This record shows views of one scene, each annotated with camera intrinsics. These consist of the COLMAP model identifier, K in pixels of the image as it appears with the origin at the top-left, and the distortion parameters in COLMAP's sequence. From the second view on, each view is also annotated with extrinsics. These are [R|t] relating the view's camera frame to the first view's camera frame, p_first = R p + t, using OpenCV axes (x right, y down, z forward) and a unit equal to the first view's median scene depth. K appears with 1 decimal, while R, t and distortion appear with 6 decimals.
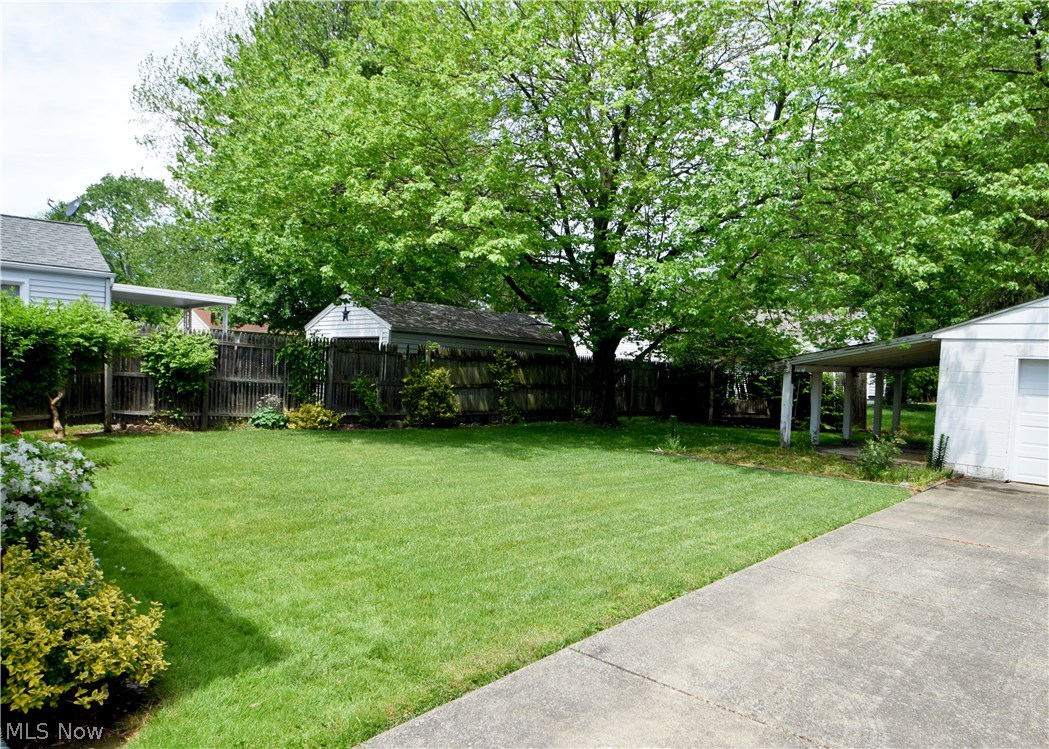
lens RADIAL K [[731.9, 0, 524.3], [0, 731.9, 376.9], [0, 0, 1]] dist [-0.011678, -0.001682]
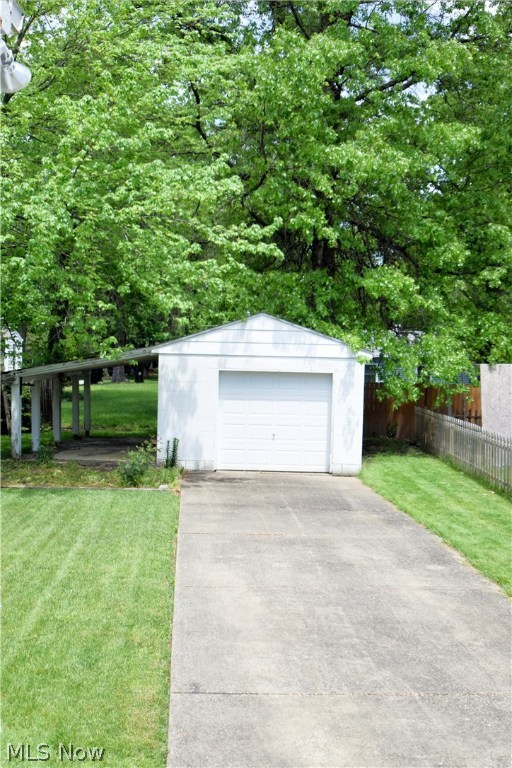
lens RADIAL K [[786.5, 0, 255.5], [0, 786.5, 385.0], [0, 0, 1]] dist [-0.063382, 0.000000]
pose [[0.728544, -0.049331, 0.683220, -0.425256], [0.032159, 0.998767, 0.037822, -0.113579], [-0.684244, -0.005584, 0.729232, -0.023833]]
